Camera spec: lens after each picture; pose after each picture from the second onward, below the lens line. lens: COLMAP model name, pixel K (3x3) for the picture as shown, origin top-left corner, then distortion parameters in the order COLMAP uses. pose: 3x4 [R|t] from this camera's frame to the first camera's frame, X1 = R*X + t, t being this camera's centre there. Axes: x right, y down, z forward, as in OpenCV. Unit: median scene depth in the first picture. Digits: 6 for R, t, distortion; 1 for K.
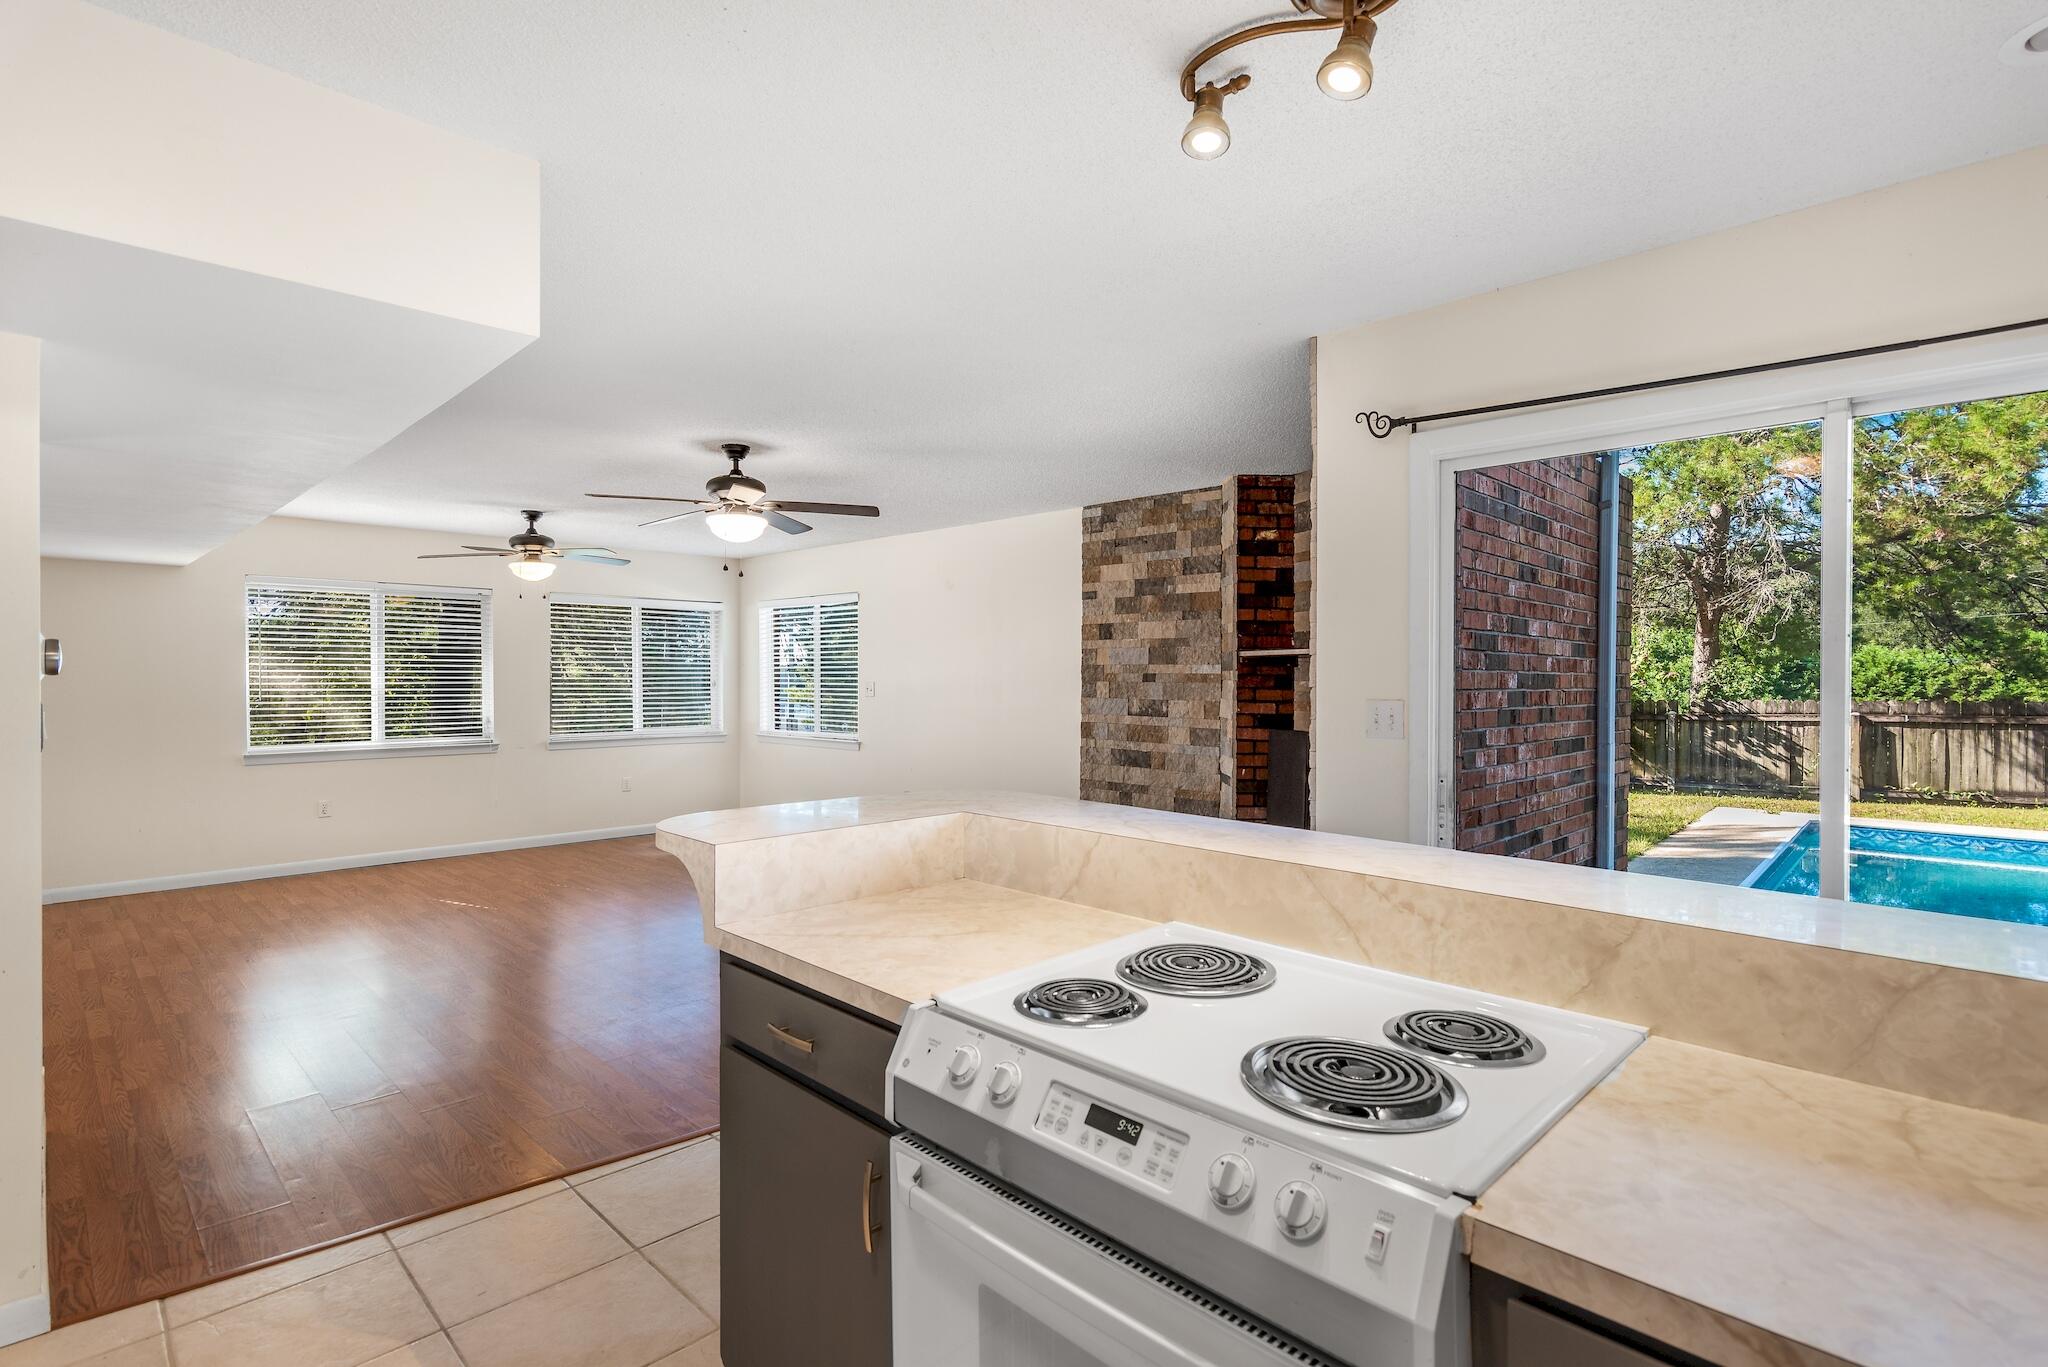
lens RADIAL K [[993.0, 0, 1023.8], [0, 993.0, 687.6], [0, 0, 1]] dist [0.002780, 0.000596]
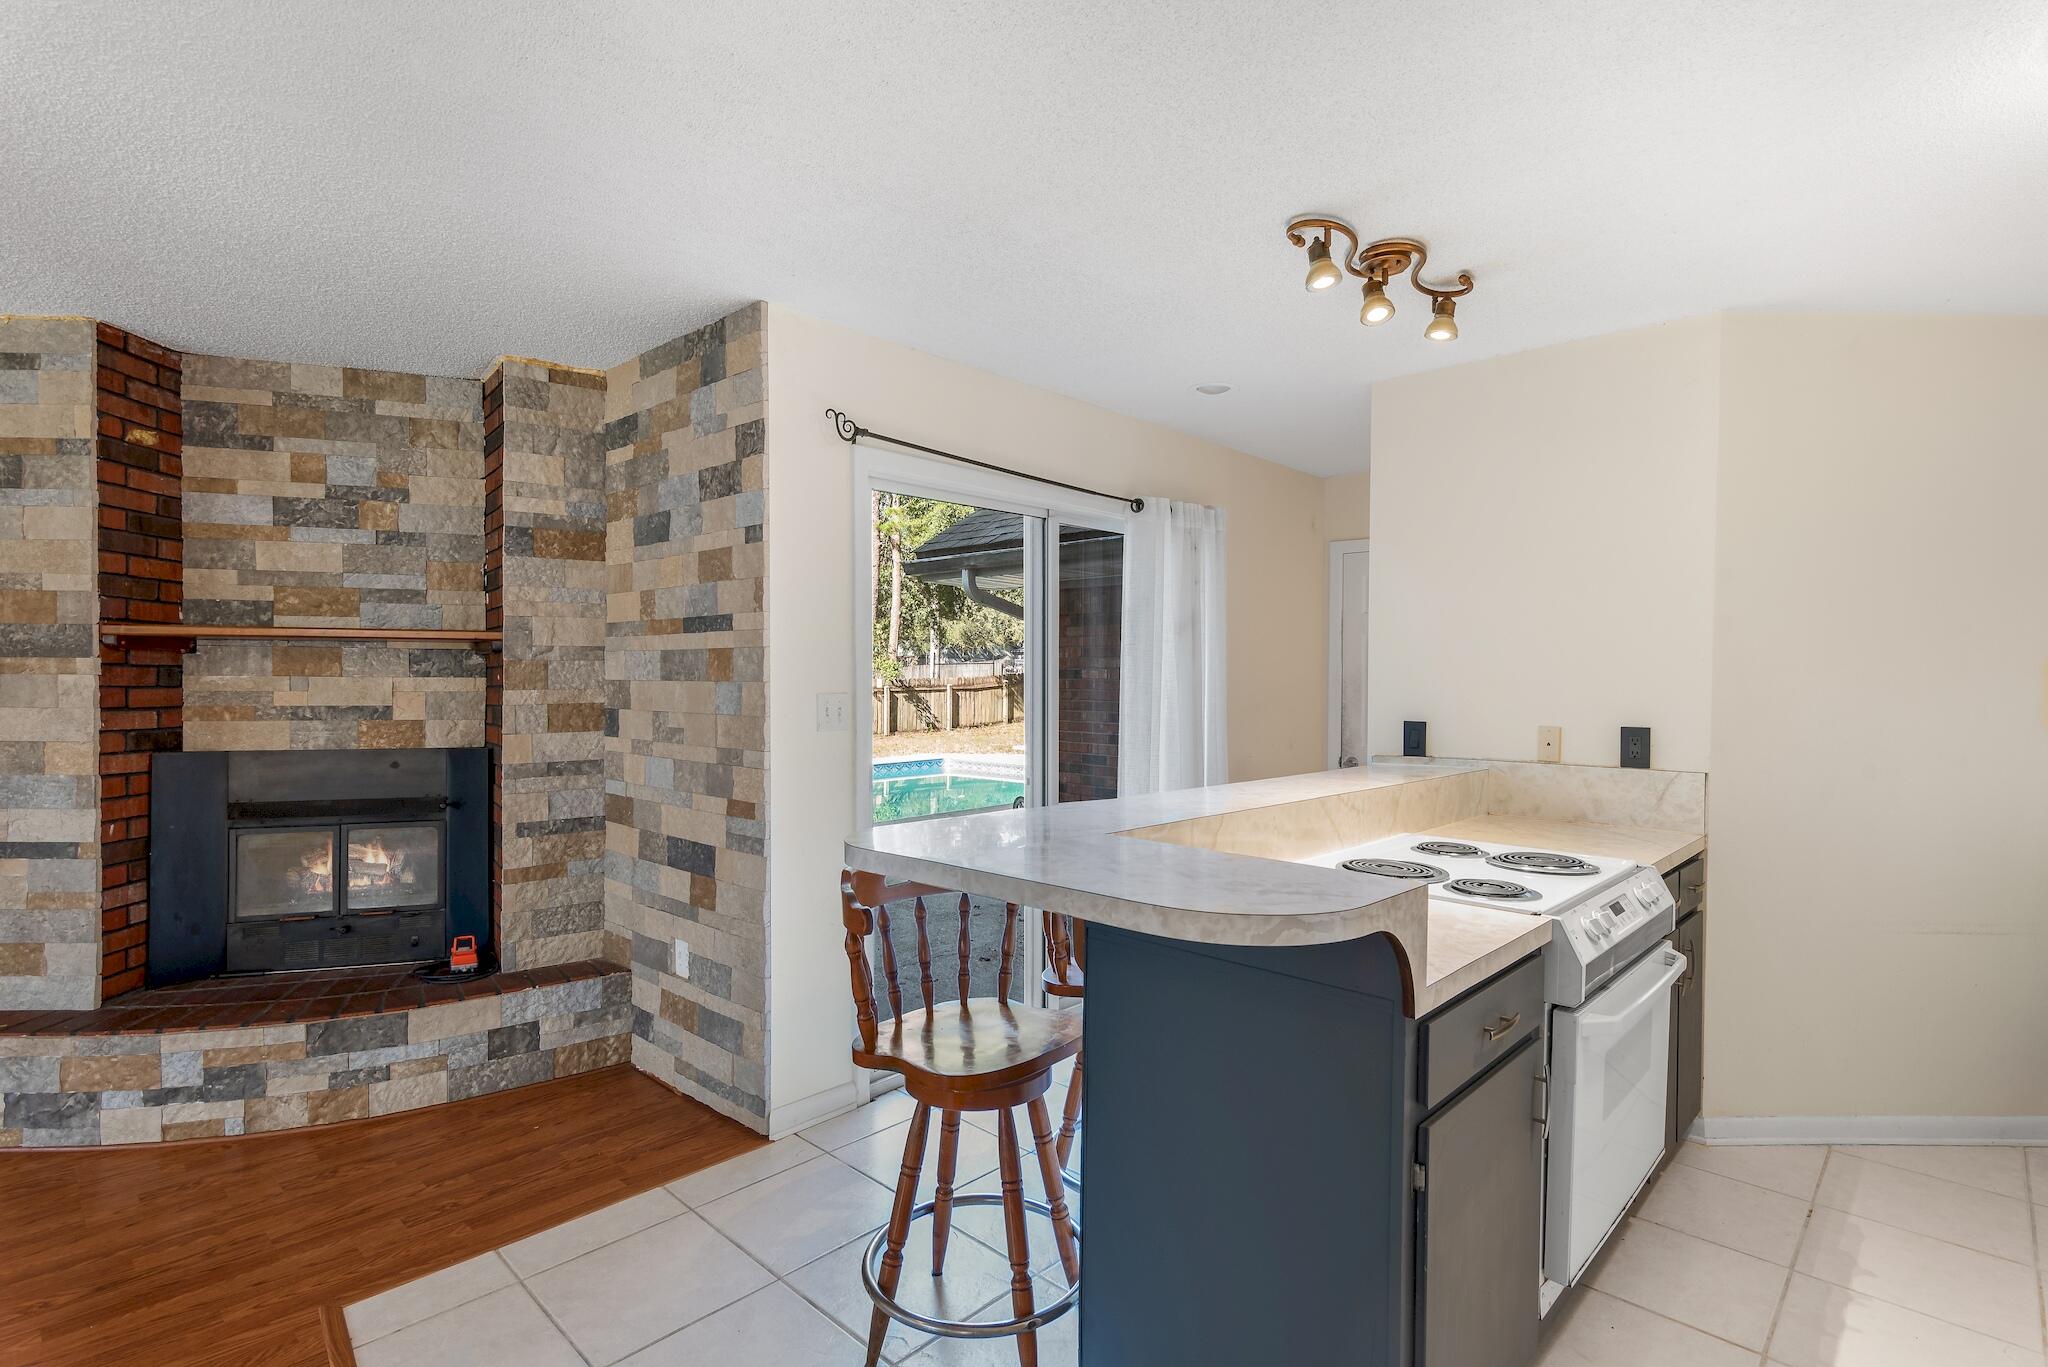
lens RADIAL K [[993.0, 0, 1023.8], [0, 993.0, 687.6], [0, 0, 1]] dist [0.002780, 0.000596]
pose [[-0.023557, -0.014825, 0.999613, -0.341425], [0.006298, 0.999868, 0.014977, -0.004236], [-0.999703, 0.006648, -0.023460, 0.420856]]
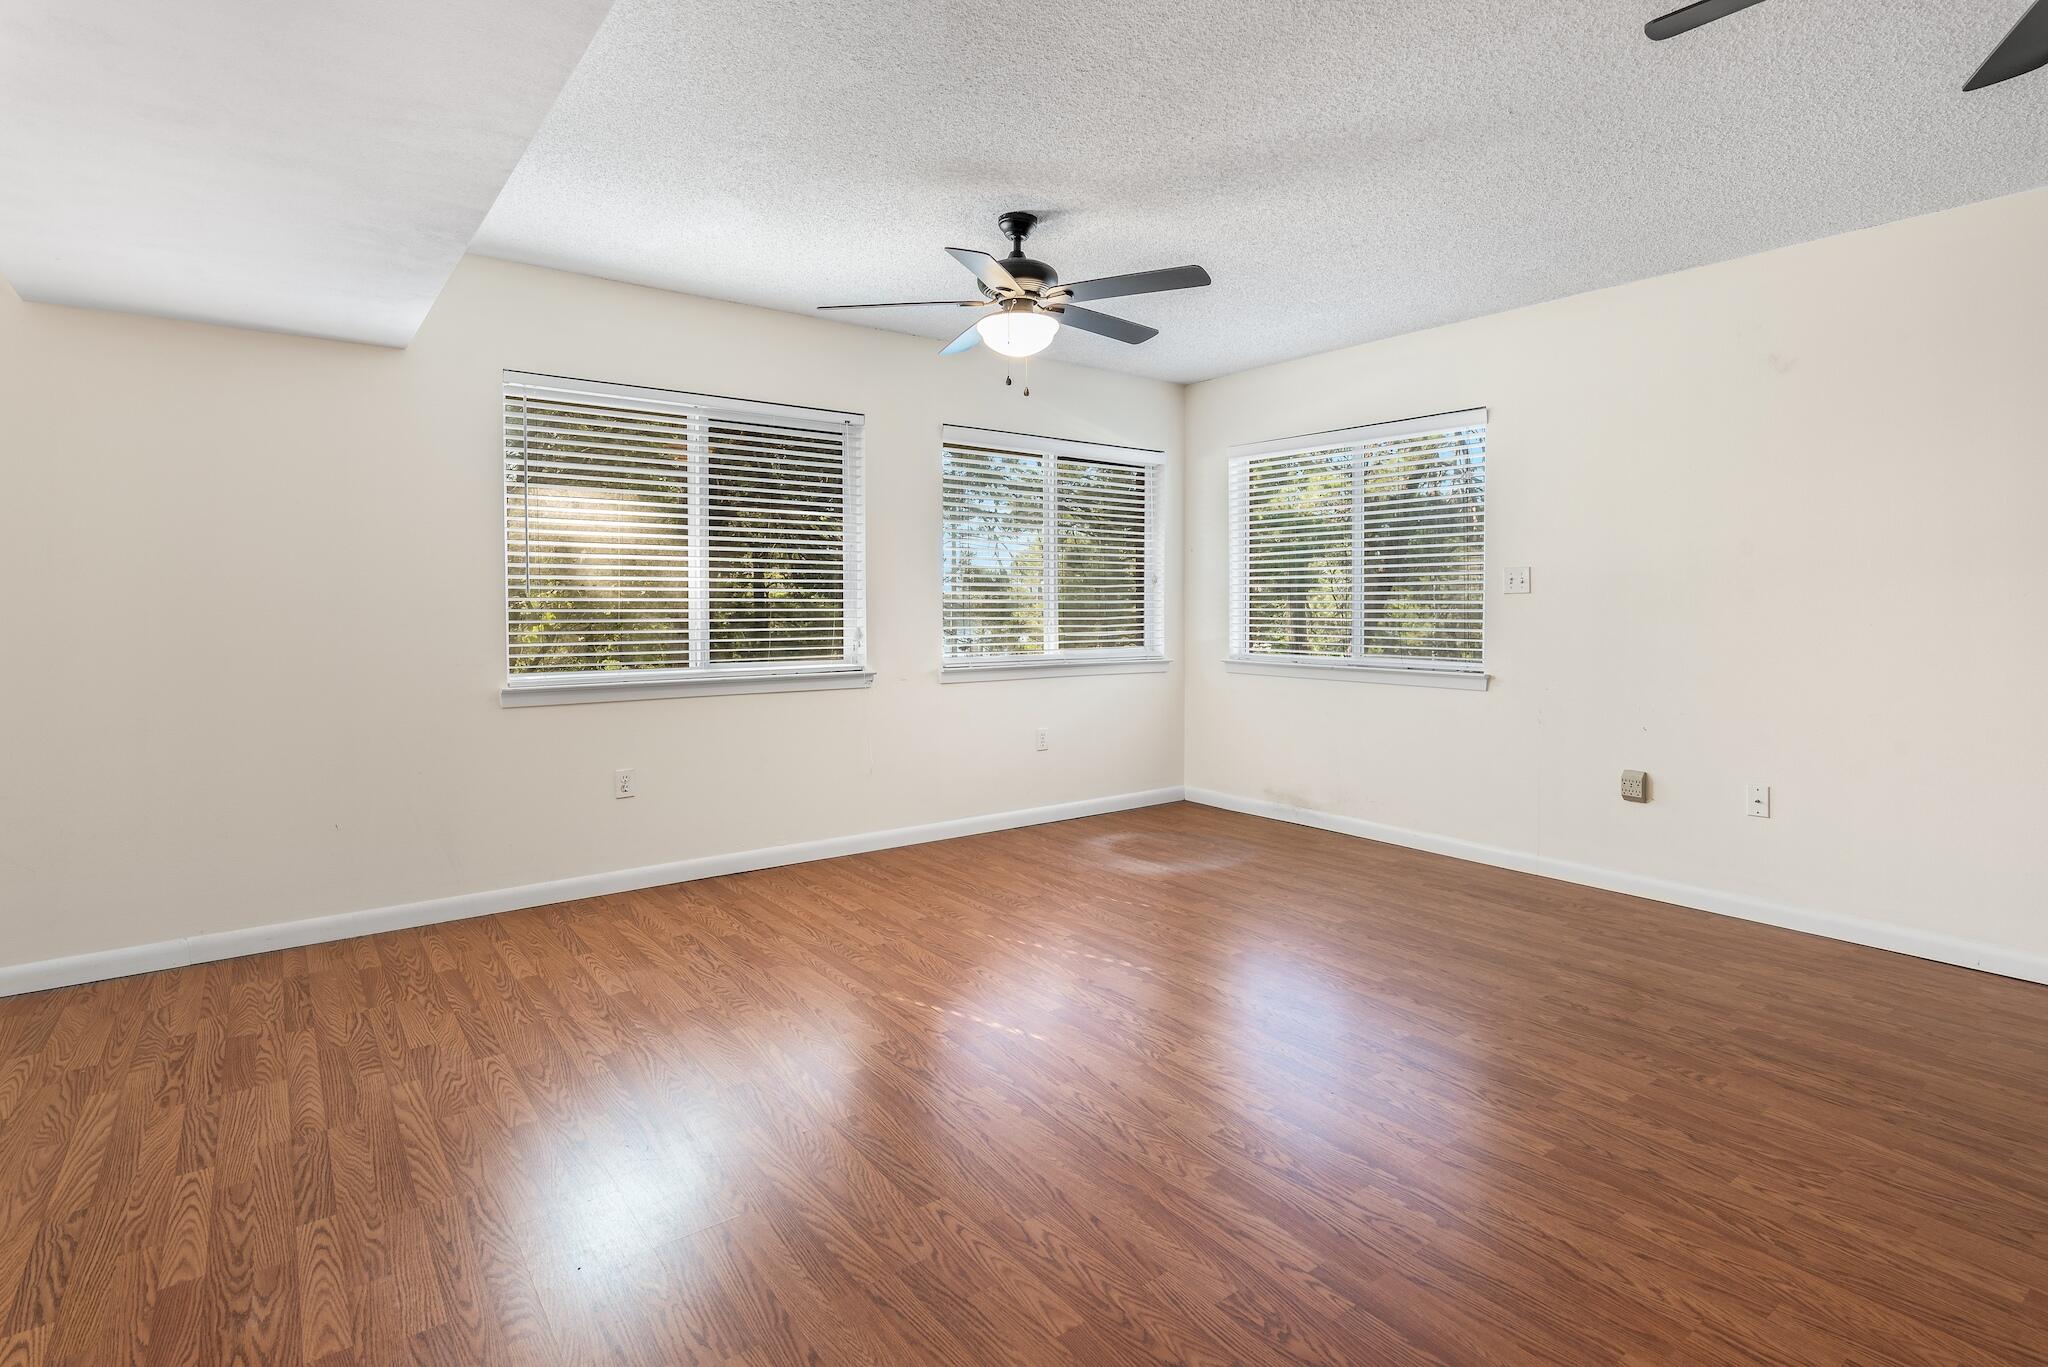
lens RADIAL K [[1013.3, 0, 1036.8], [0, 1013.3, 636.1], [0, 0, 1]] dist [0.000253, 0.000109]
pose [[0.990624, 0.003384, -0.136575, -0.460091], [-0.000722, 0.999809, 0.019535, 0.029469], [0.136615, -0.019254, 0.990437, 0.539259]]
